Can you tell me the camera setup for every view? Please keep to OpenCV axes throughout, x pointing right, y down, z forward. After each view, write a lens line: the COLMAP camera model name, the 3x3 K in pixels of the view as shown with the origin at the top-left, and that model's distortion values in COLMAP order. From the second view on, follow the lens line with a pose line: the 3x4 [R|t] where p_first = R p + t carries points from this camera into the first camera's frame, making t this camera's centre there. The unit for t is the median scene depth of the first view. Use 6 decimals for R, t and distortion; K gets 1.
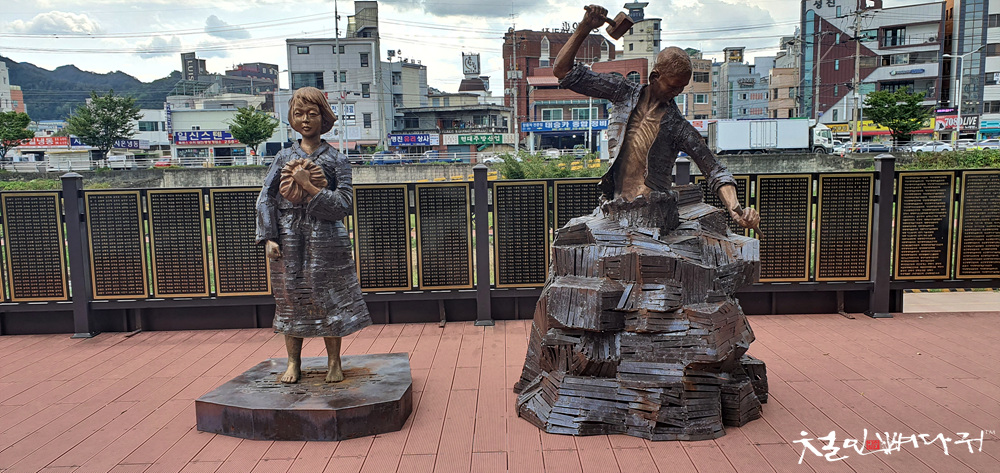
lens RADIAL K [[793.2, 0, 489.3], [0, 793.2, 240.8], [0, 0, 1]] dist [0.033843, -0.048057]
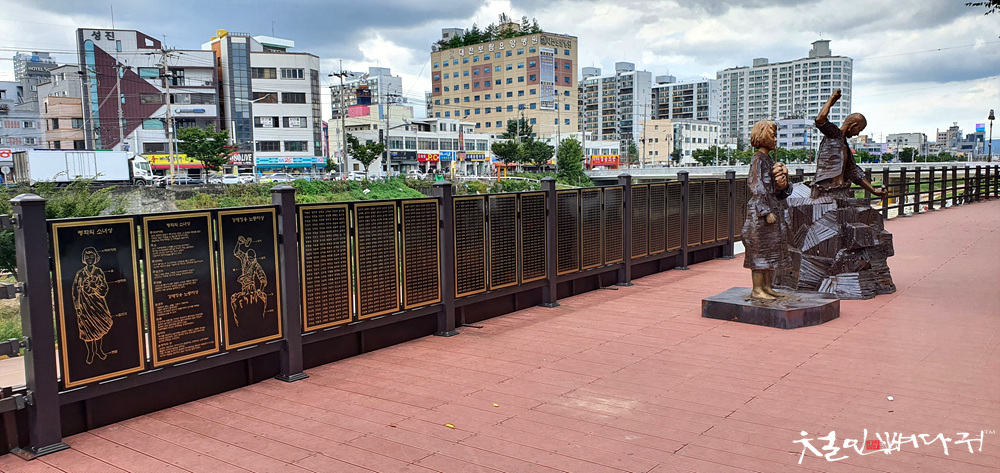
lens RADIAL K [[793.2, 0, 502.5], [0, 793.2, 240.8], [0, 0, 1]] dist [0.033843, -0.048057]
pose [[0.599667, -0.058641, 0.798098, -0.119336], [0.093322, 0.995631, 0.003035, -0.000478], [-0.794790, 0.072660, 0.602520, 0.033481]]
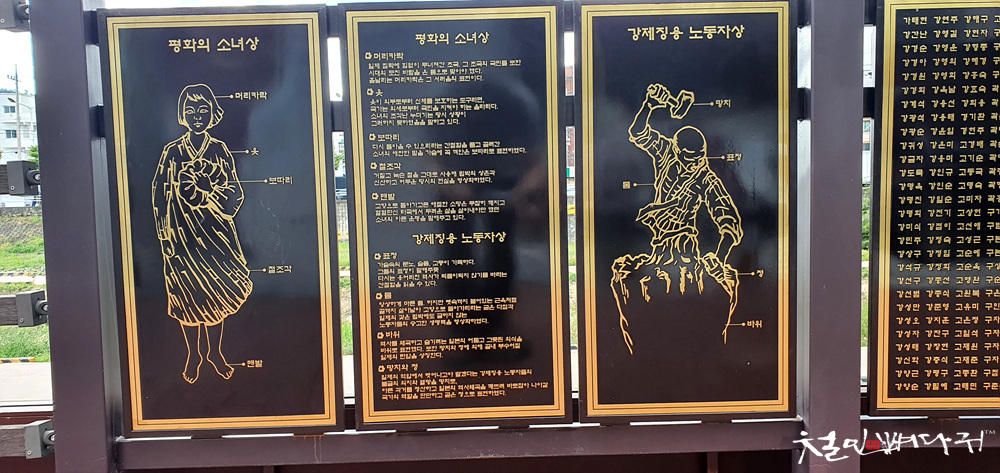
lens RADIAL K [[793.2, 0, 488.7], [0, 793.2, 254.2], [0, 0, 1]] dist [0.033843, -0.048057]
pose [[0.999870, 0.005088, -0.015290, -0.008880], [-0.005695, 0.999184, -0.039975, 0.009958], [0.015074, 0.040057, 0.999084, 0.143469]]
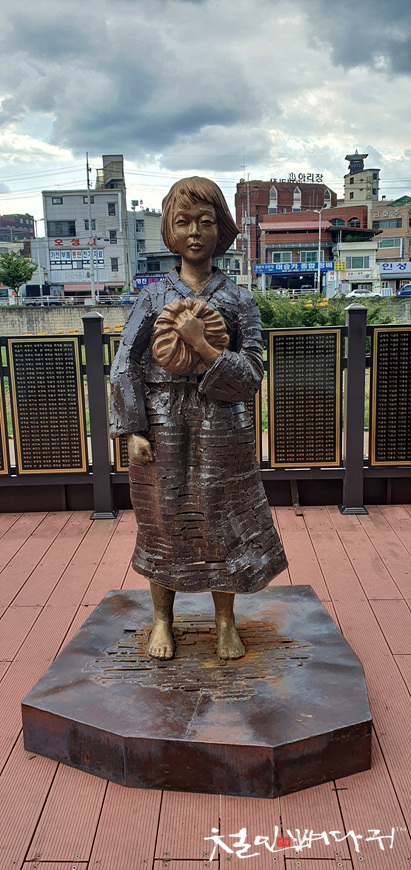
lens RADIAL K [[690.1, 0, 181.0], [0, 690.1, 418.5], [0, 0, 1]] dist [0.033843, -0.048057]
pose [[0.998664, 0.005017, -0.051425, -0.015647], [-0.001476, 0.997638, 0.068679, -0.003620], [0.051648, -0.068511, 0.996313, 0.034924]]
